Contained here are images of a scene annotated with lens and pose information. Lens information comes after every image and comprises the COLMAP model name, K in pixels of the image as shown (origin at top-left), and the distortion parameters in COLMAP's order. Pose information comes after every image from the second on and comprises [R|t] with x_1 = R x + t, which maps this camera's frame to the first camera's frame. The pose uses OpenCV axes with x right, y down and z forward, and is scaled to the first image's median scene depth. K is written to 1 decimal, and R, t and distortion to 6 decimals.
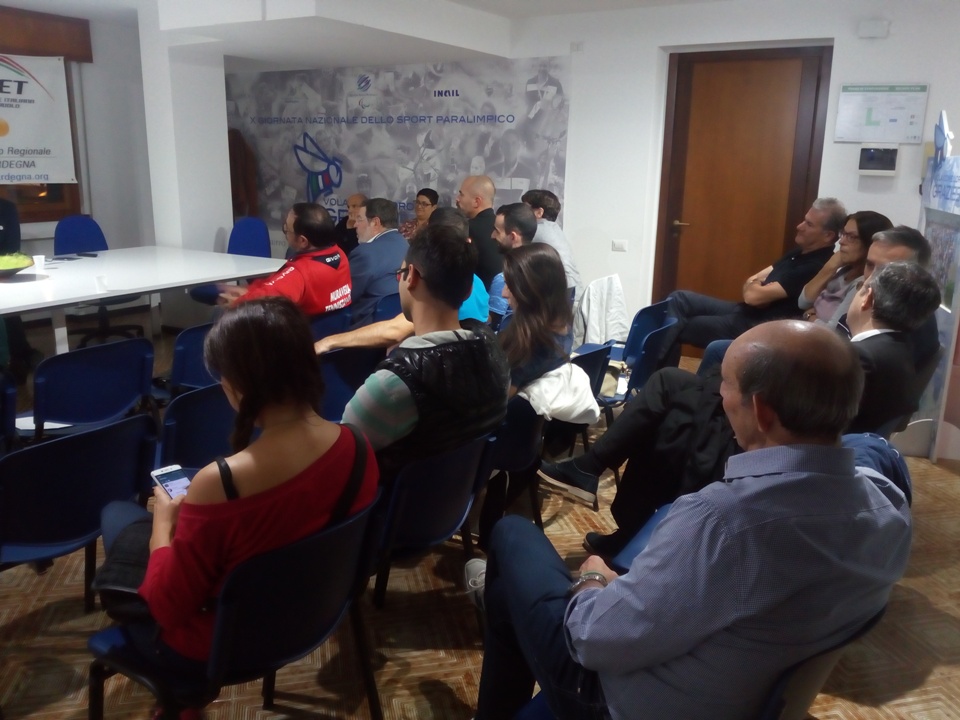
lens RADIAL K [[797.1, 0, 481.3], [0, 797.1, 357.0], [0, 0, 1]] dist [0.055499, -0.113998]
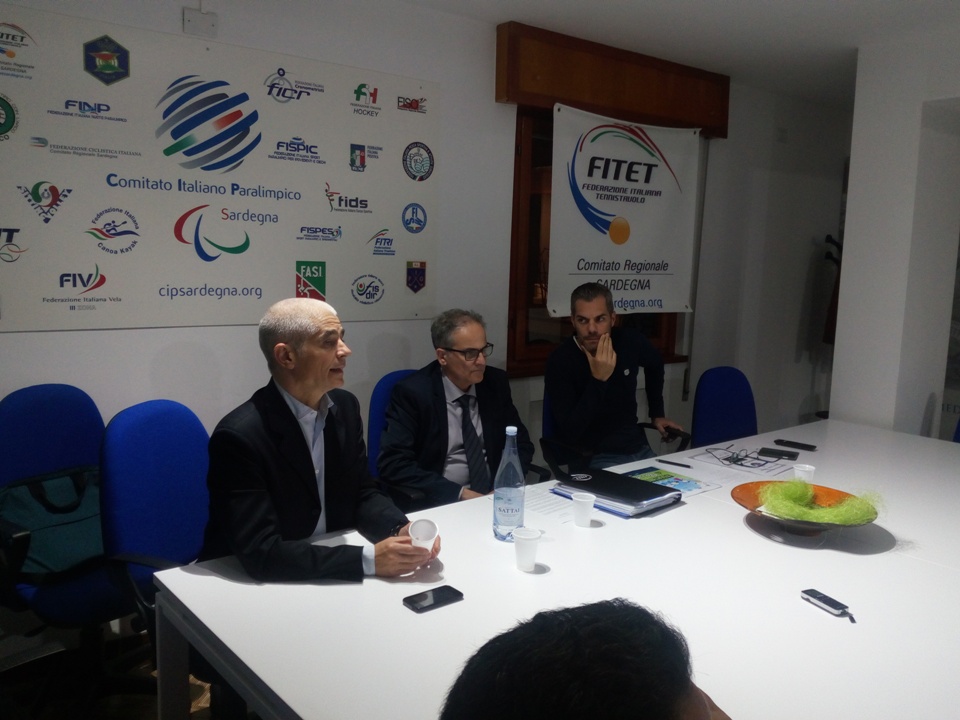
lens RADIAL K [[797.1, 0, 488.4], [0, 797.1, 361.3], [0, 0, 1]] dist [0.055499, -0.113998]
pose [[0.938415, 0.061132, -0.340059, -0.422127], [-0.098814, 0.990598, -0.094607, -0.093580], [0.331079, 0.122383, 0.935633, 0.312420]]
